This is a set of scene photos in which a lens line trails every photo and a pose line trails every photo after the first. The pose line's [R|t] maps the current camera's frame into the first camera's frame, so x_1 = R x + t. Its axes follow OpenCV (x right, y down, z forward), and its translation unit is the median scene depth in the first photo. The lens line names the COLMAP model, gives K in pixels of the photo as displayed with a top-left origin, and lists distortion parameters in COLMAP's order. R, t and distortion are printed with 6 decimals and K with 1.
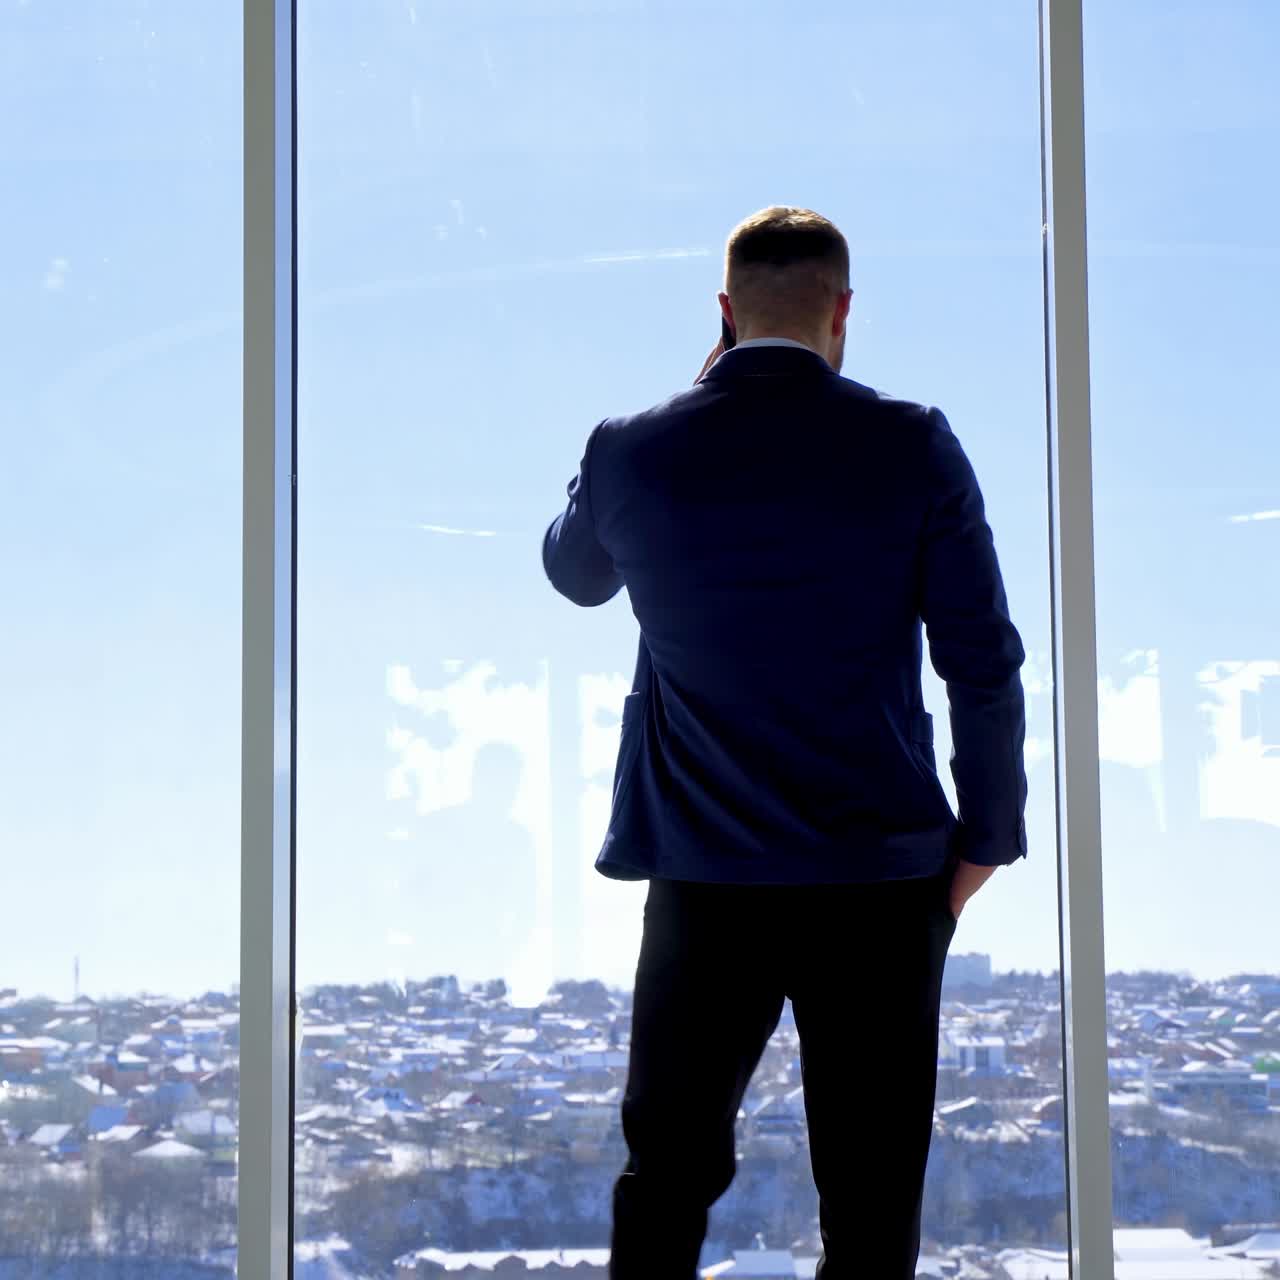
lens RADIAL K [[4164.4, 0, 640.0], [0, 4164.4, 640.0], [0, 0, 1]] dist [0.117135, 0.695149]
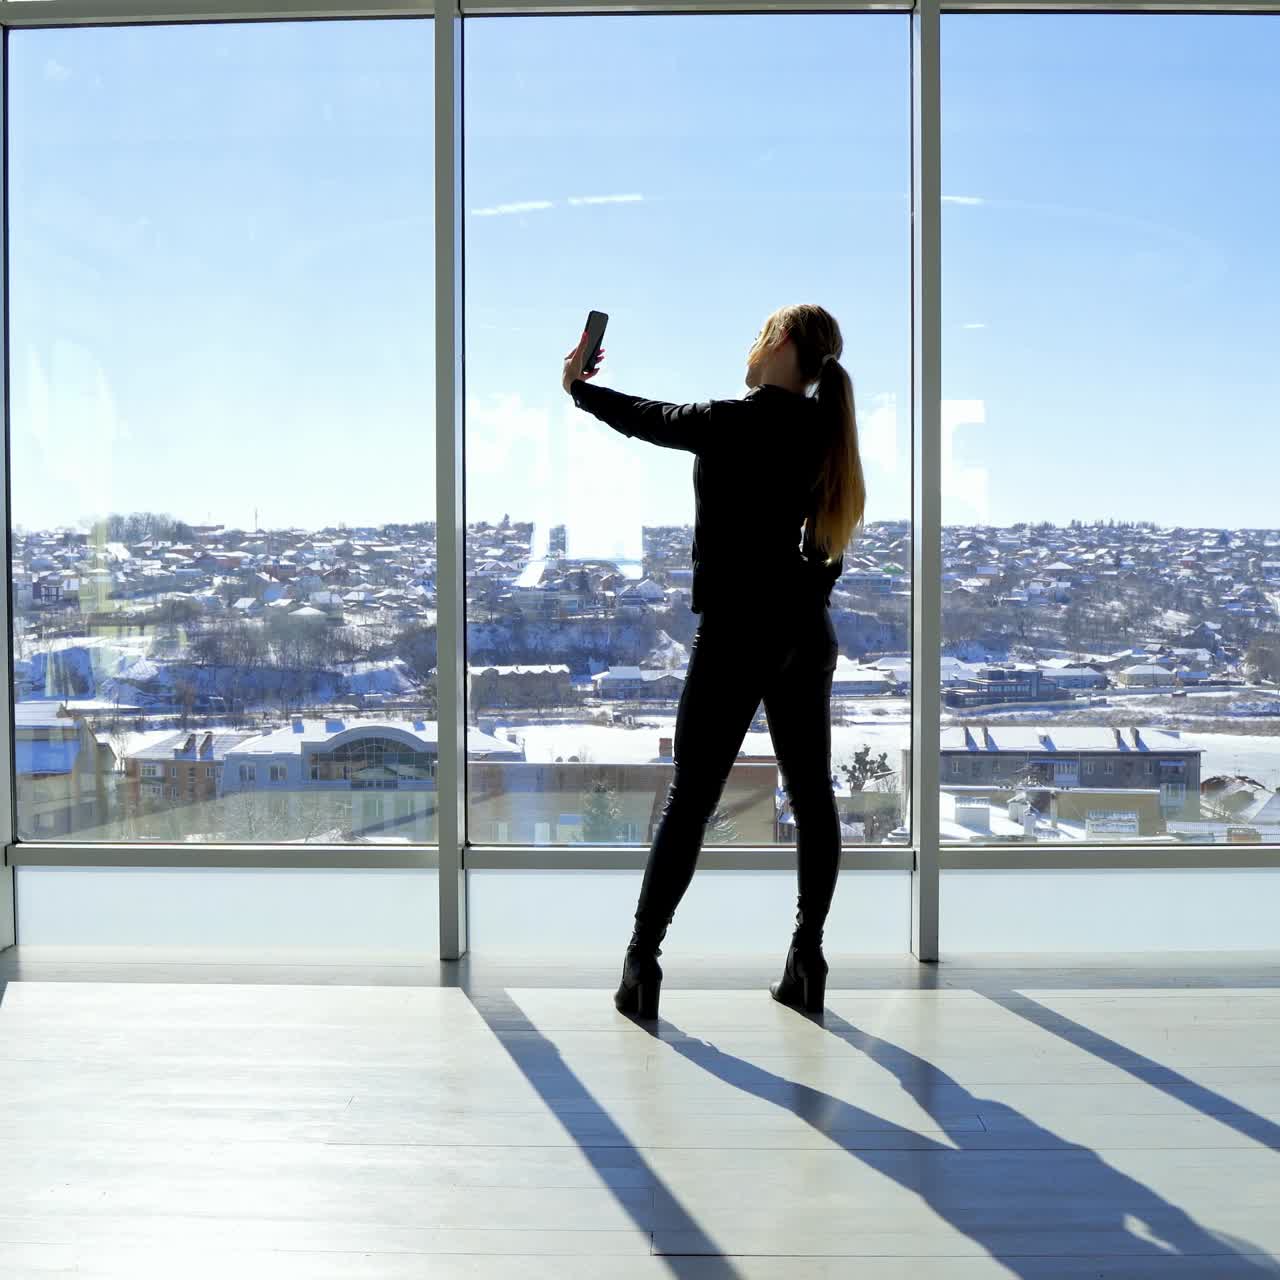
lens RADIAL K [[4164.4, 0, 640.0], [0, 4164.4, 640.0], [0, 0, 1]] dist [0.117135, 0.695149]
pose [[0.999654, 0.004547, 0.025912, -0.012061], [-0.007787, 0.991953, 0.126367, -0.102346], [-0.025129, -0.126525, 0.991645, -0.855503]]
